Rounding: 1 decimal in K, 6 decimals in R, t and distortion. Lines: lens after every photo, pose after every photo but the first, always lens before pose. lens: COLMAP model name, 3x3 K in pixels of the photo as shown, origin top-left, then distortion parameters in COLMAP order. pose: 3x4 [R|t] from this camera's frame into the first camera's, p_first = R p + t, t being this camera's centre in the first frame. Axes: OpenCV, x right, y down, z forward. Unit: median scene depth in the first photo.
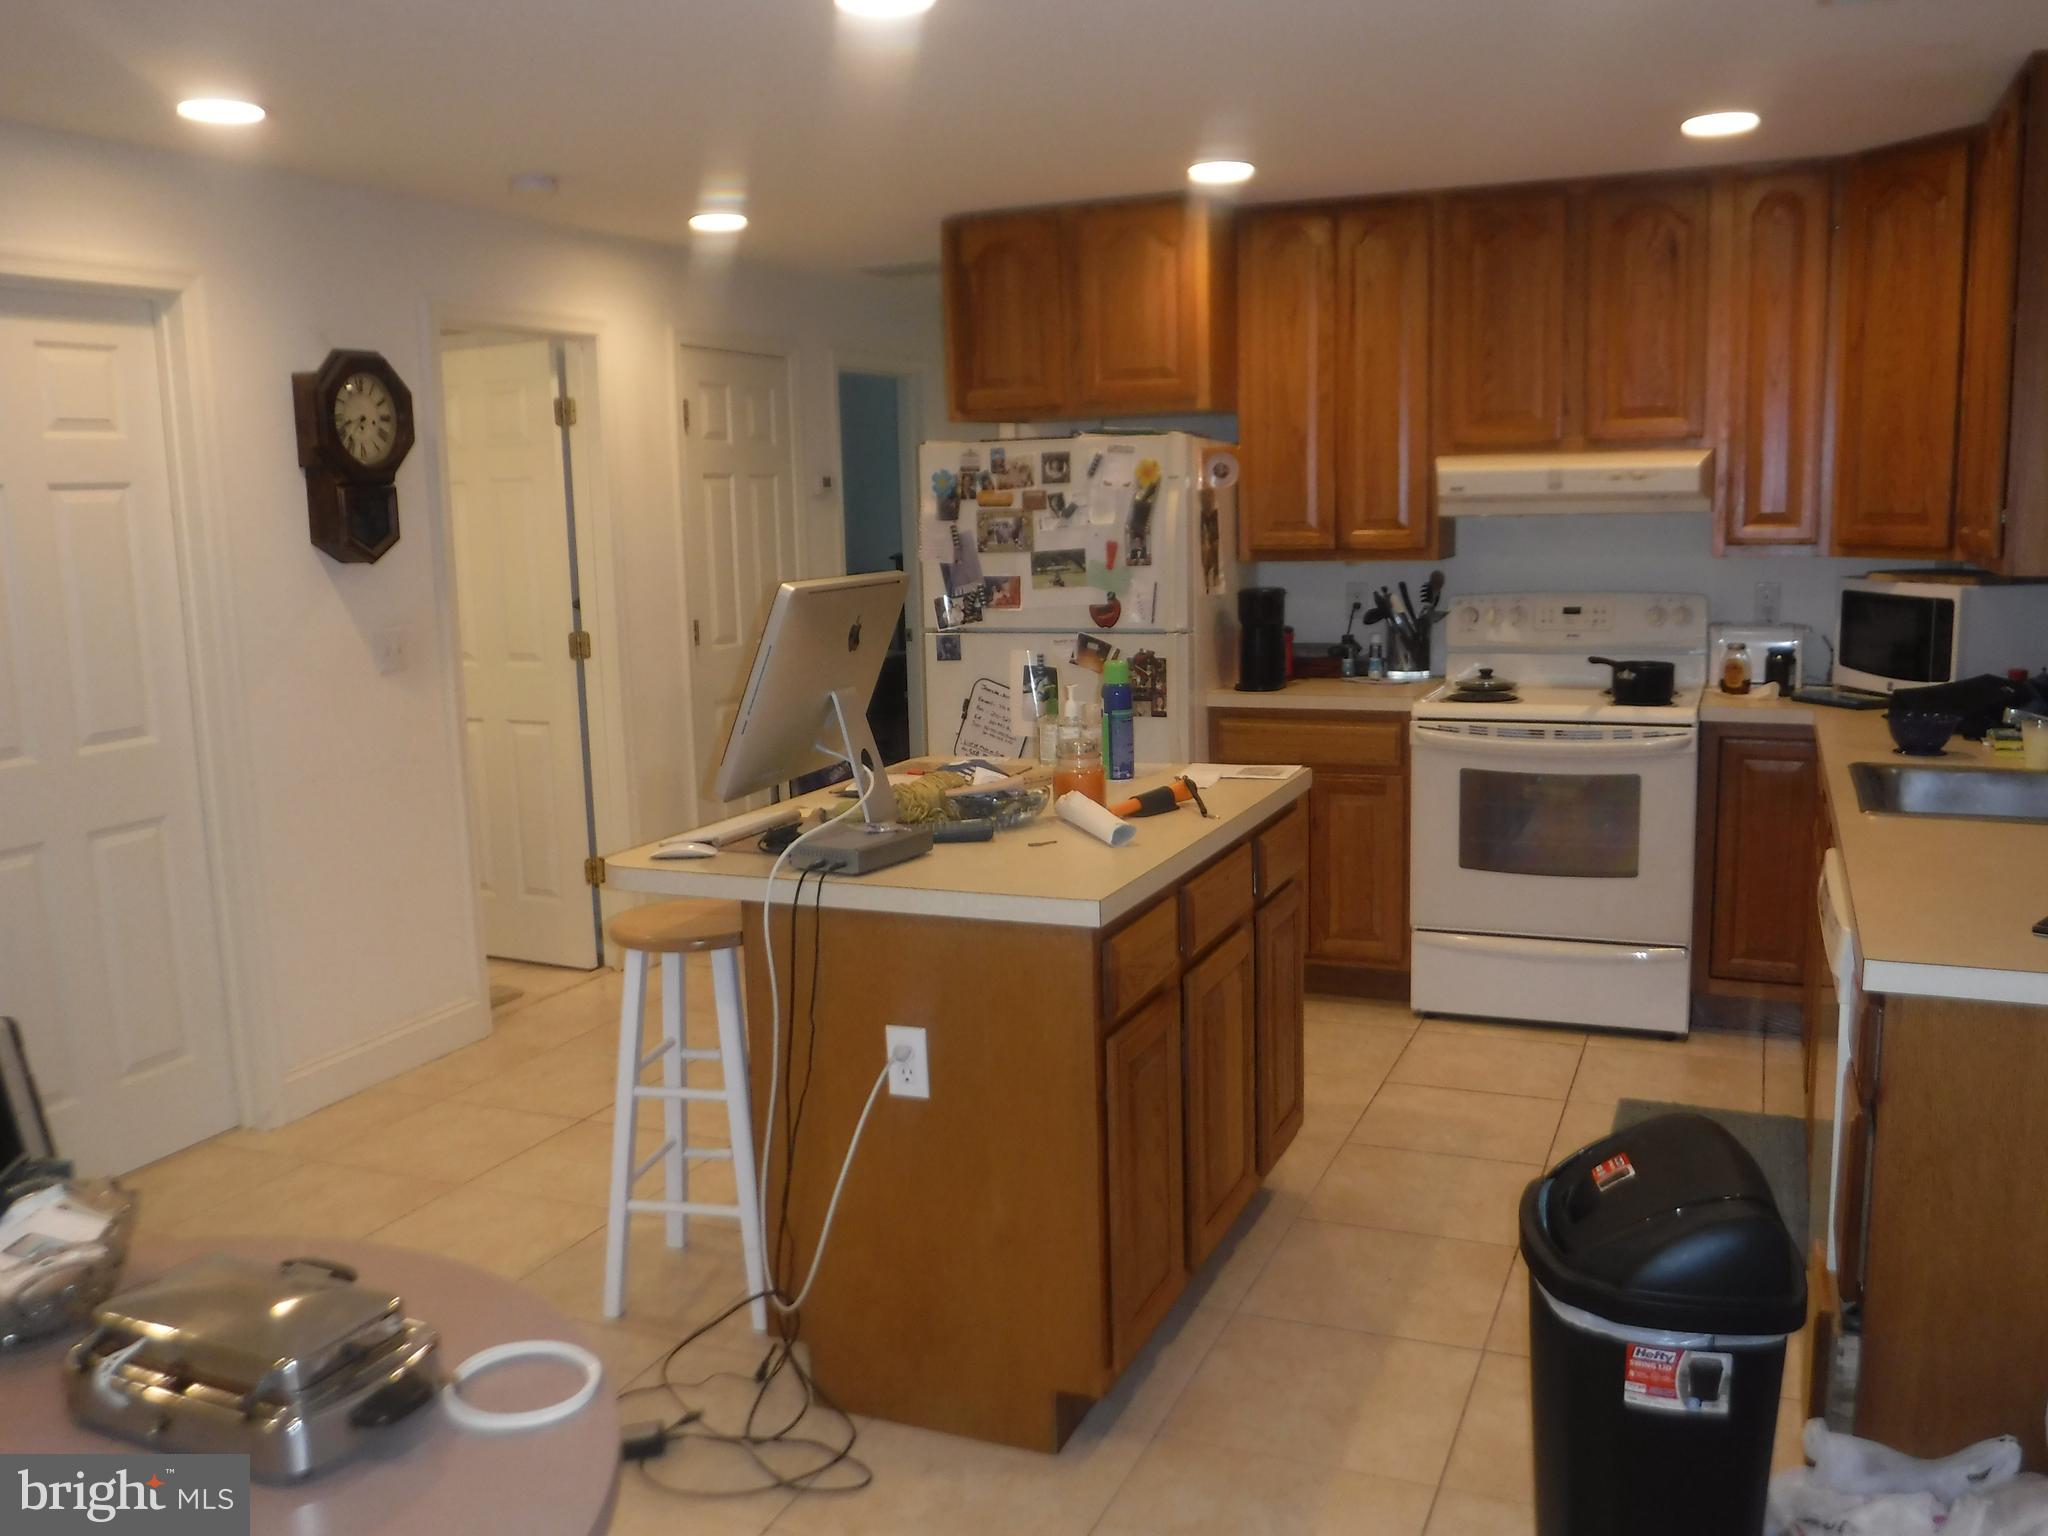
lens RADIAL K [[1765.1, 0, 1024.0], [0, 1765.1, 768.0], [0, 0, 1]] dist [-0.052446, 0.007248]
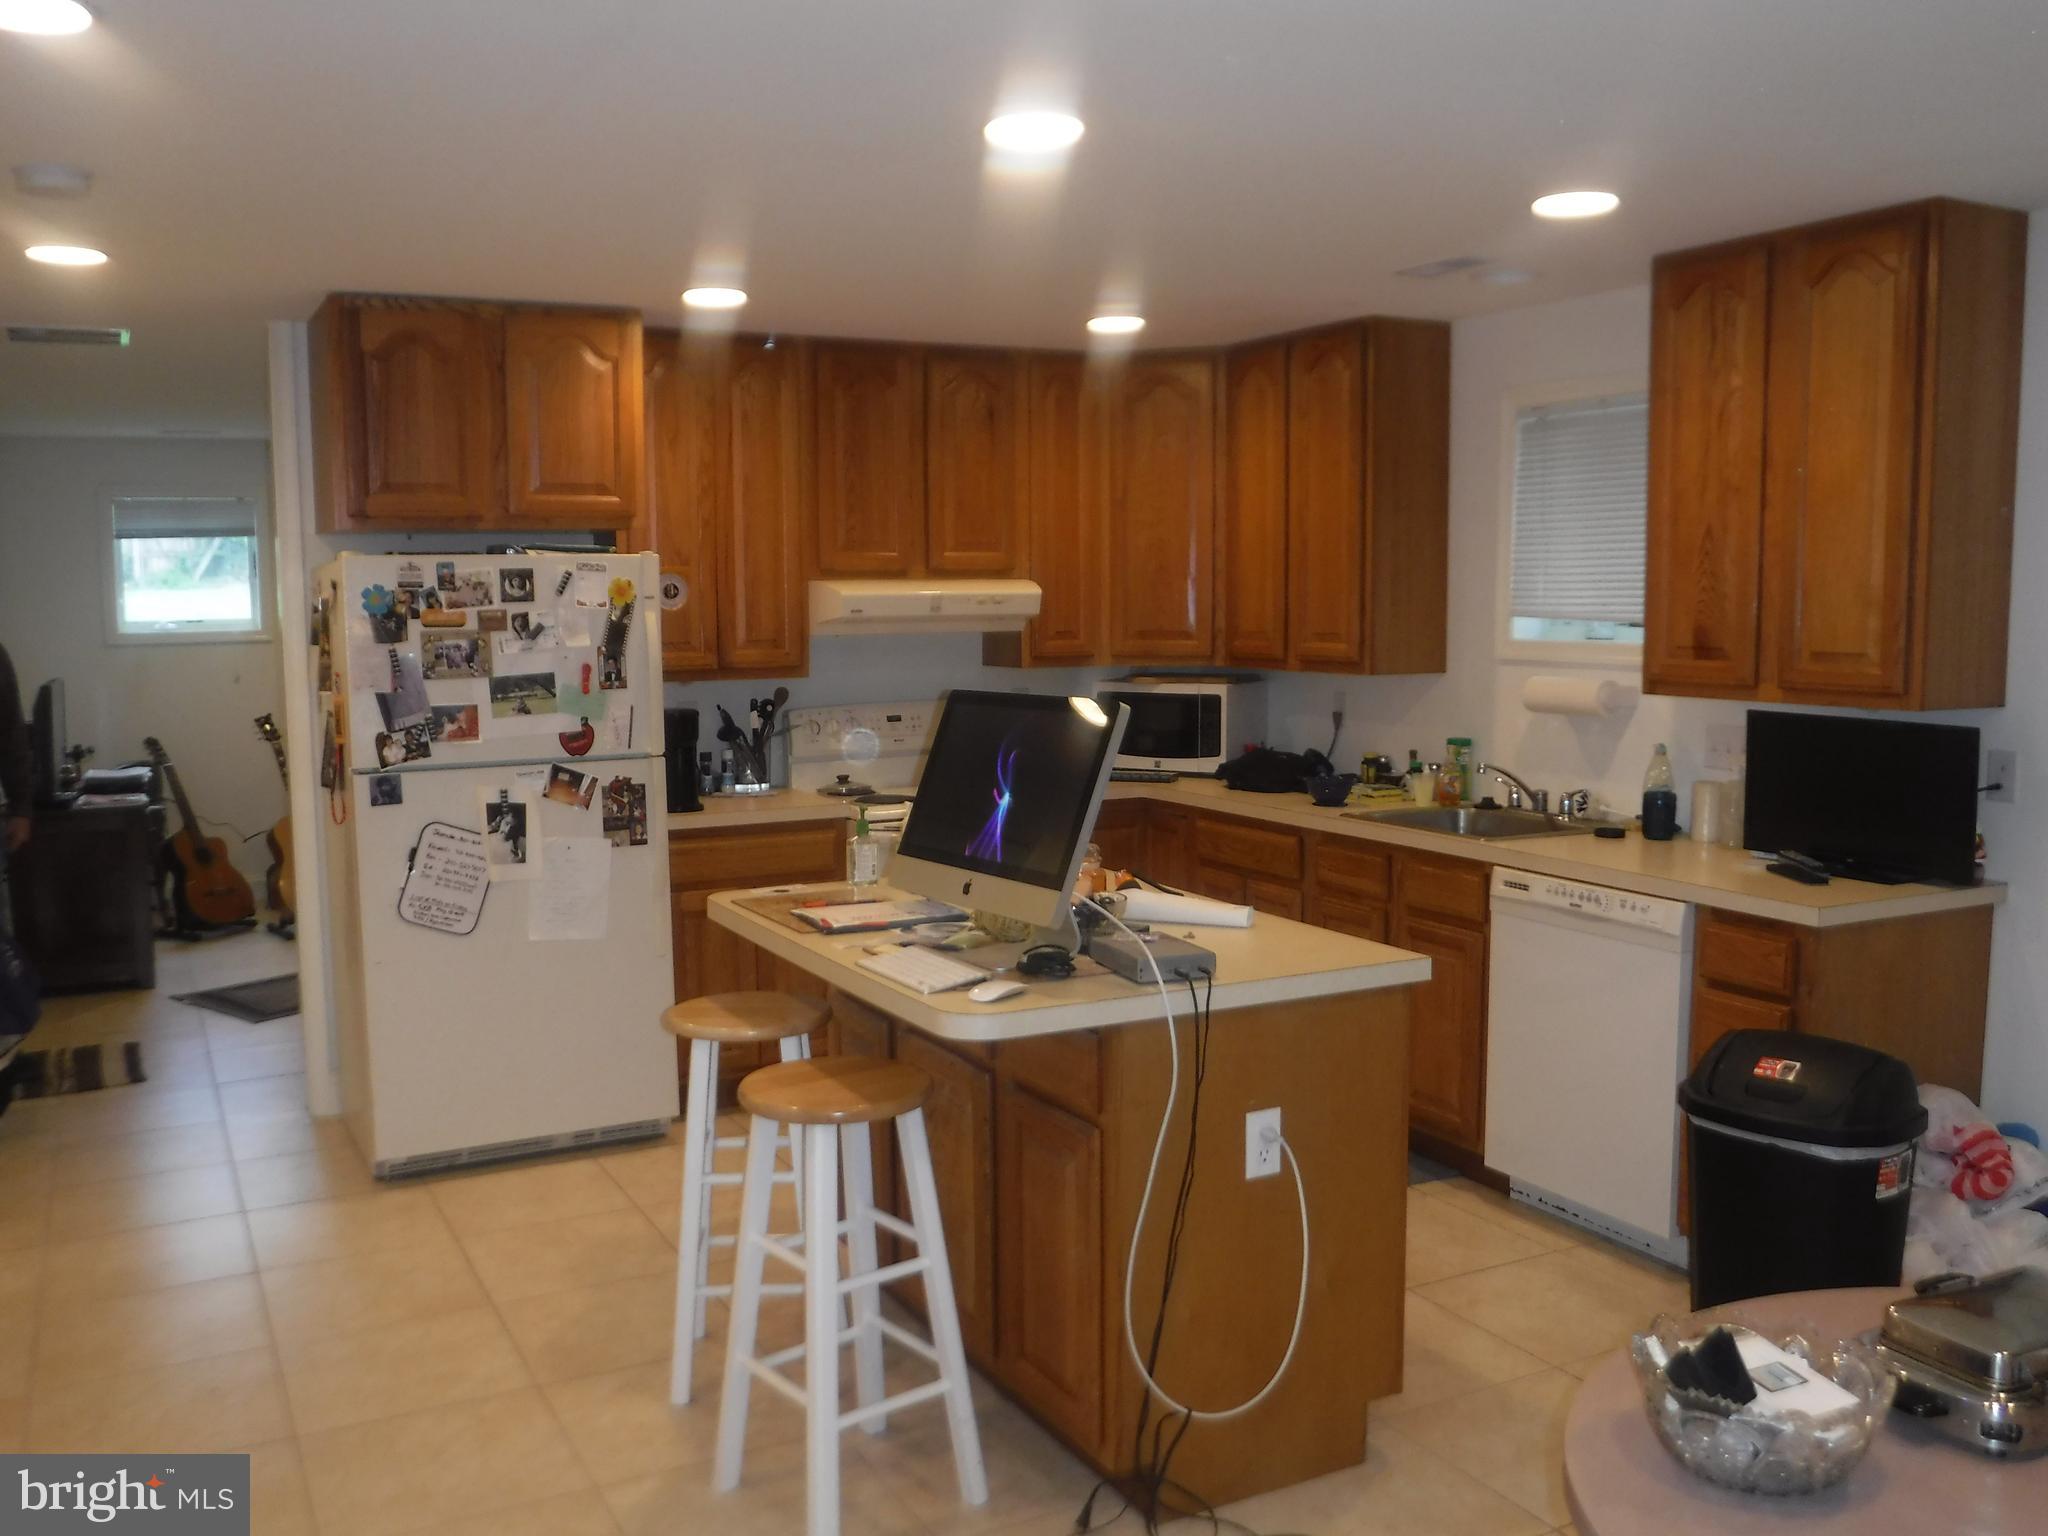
lens RADIAL K [[1740.8, 0, 1020.1], [0, 1740.8, 796.2], [0, 0, 1]] dist [-0.052092, 0.009582]
pose [[0.633946, -0.070889, 0.770122, -0.513664], [0.113163, 0.993575, -0.001695, -0.029945], [-0.765054, 0.088224, 0.637895, 0.233510]]
